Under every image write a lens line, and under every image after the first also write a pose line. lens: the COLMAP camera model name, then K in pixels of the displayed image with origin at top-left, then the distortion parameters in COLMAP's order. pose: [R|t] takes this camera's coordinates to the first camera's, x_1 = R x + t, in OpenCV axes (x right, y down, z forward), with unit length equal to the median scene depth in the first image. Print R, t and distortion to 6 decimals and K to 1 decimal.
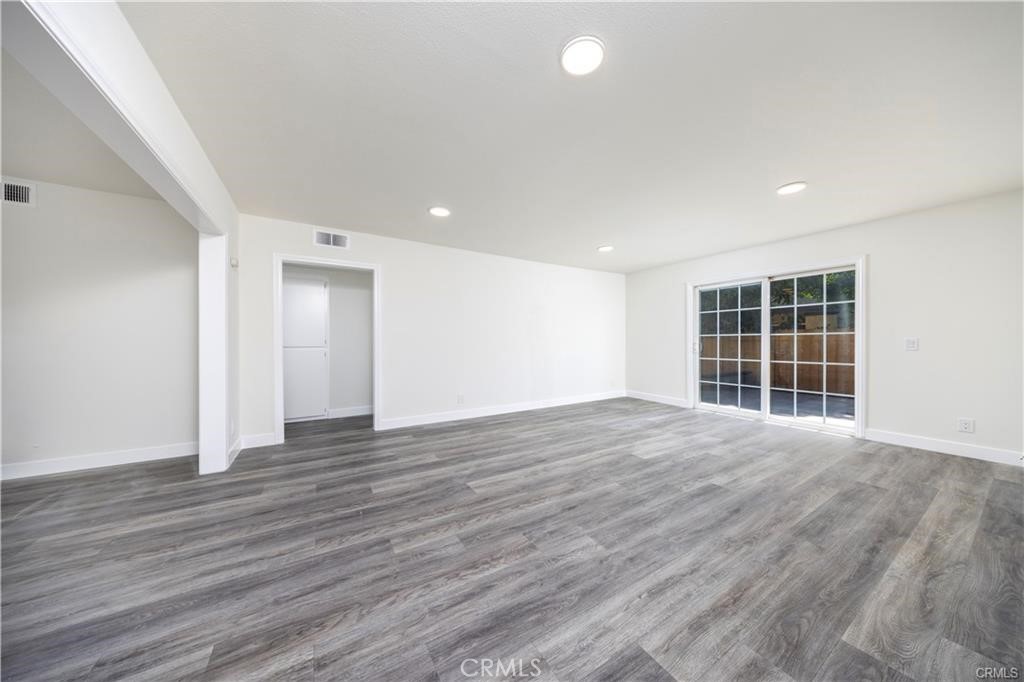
lens RADIAL K [[311.0, 0, 516.1], [0, 311.0, 343.7], [0, 0, 1]] dist [0.000352, 0.000030]
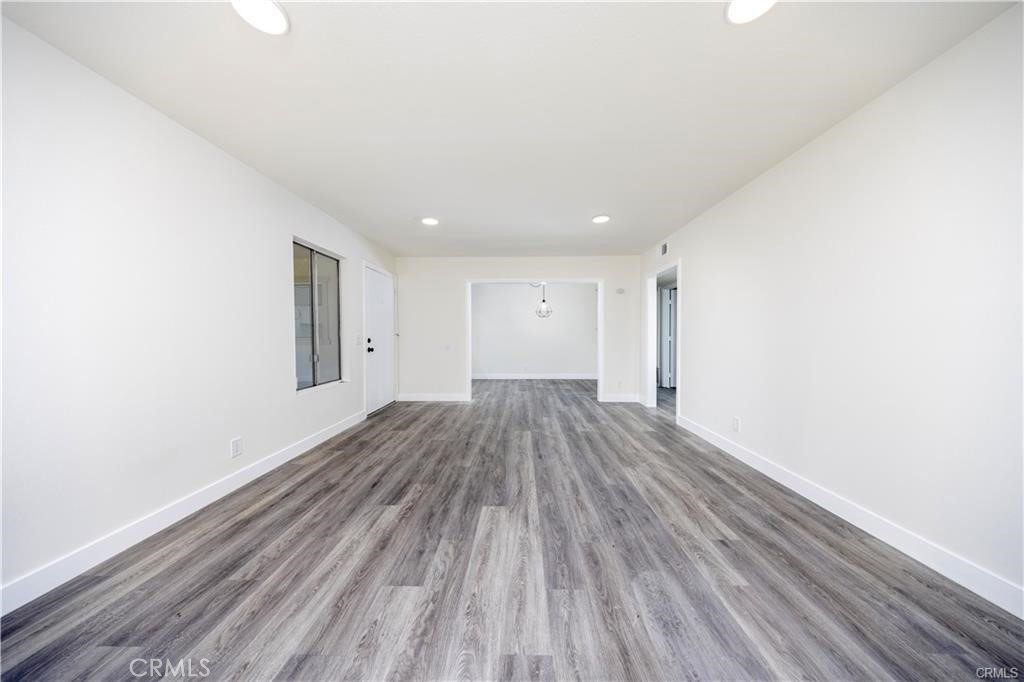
lens RADIAL K [[302.8, 0, 509.6], [0, 302.8, 337.8], [0, 0, 1]] dist [-0.006900, -0.000046]
pose [[-0.539861, 0.011659, -0.841674, 1.136668], [-0.006238, 0.999821, 0.017850, -0.045568], [0.841731, 0.014887, -0.539691, 1.670188]]
